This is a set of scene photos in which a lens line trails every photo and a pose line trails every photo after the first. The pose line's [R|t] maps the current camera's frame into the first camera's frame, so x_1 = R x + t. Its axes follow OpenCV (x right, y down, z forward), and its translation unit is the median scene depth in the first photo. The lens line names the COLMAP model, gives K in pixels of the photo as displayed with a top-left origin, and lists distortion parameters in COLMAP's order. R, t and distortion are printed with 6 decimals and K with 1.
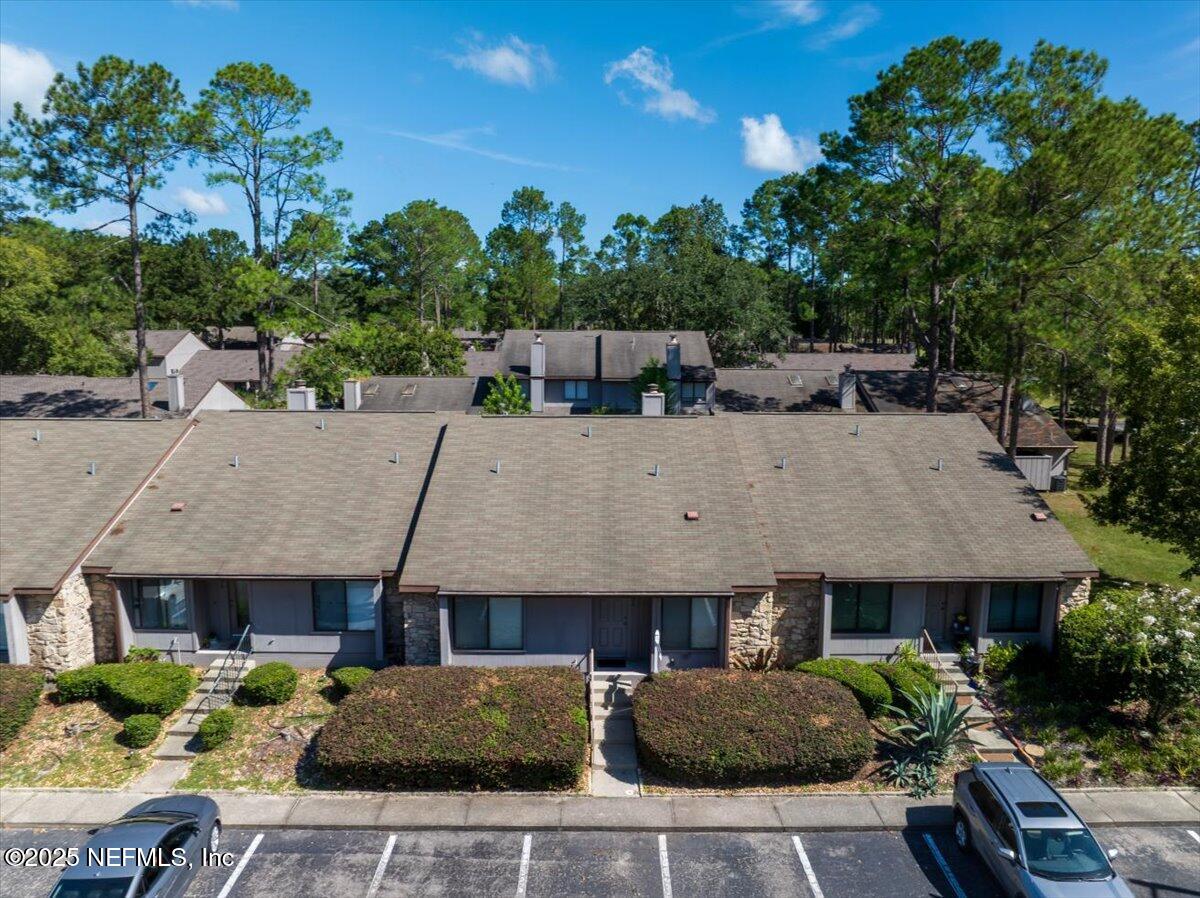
lens RADIAL K [[835.2, 0, 605.8], [0, 835.2, 439.3], [0, 0, 1]] dist [-0.059983, 0.024163]
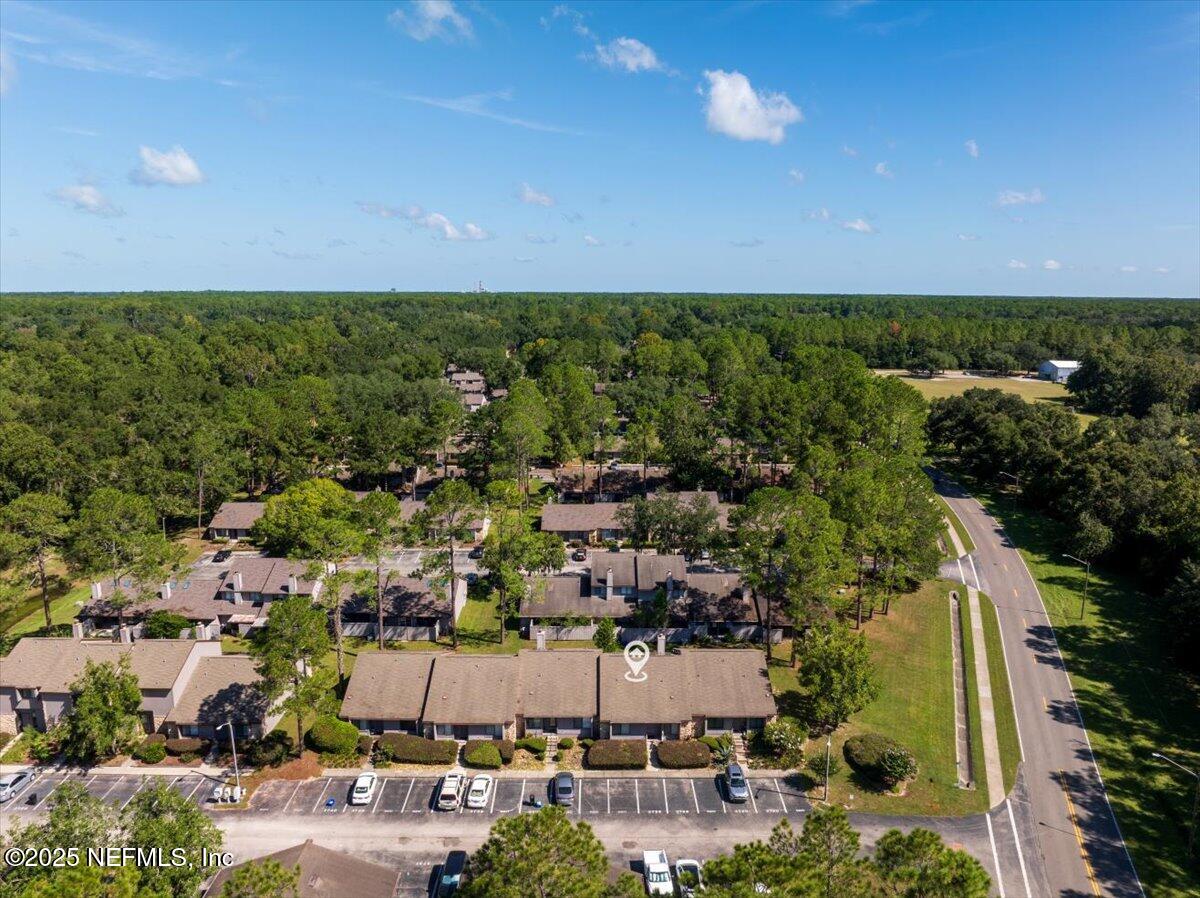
lens RADIAL K [[835.2, 0, 593.4], [0, 835.2, 453.6], [0, 0, 1]] dist [-0.059983, 0.024163]
pose [[0.999792, -0.005262, -0.019690, -0.191355], [0.006517, 0.997916, 0.064202, -1.391724], [0.019311, -0.064317, 0.997743, -2.982561]]
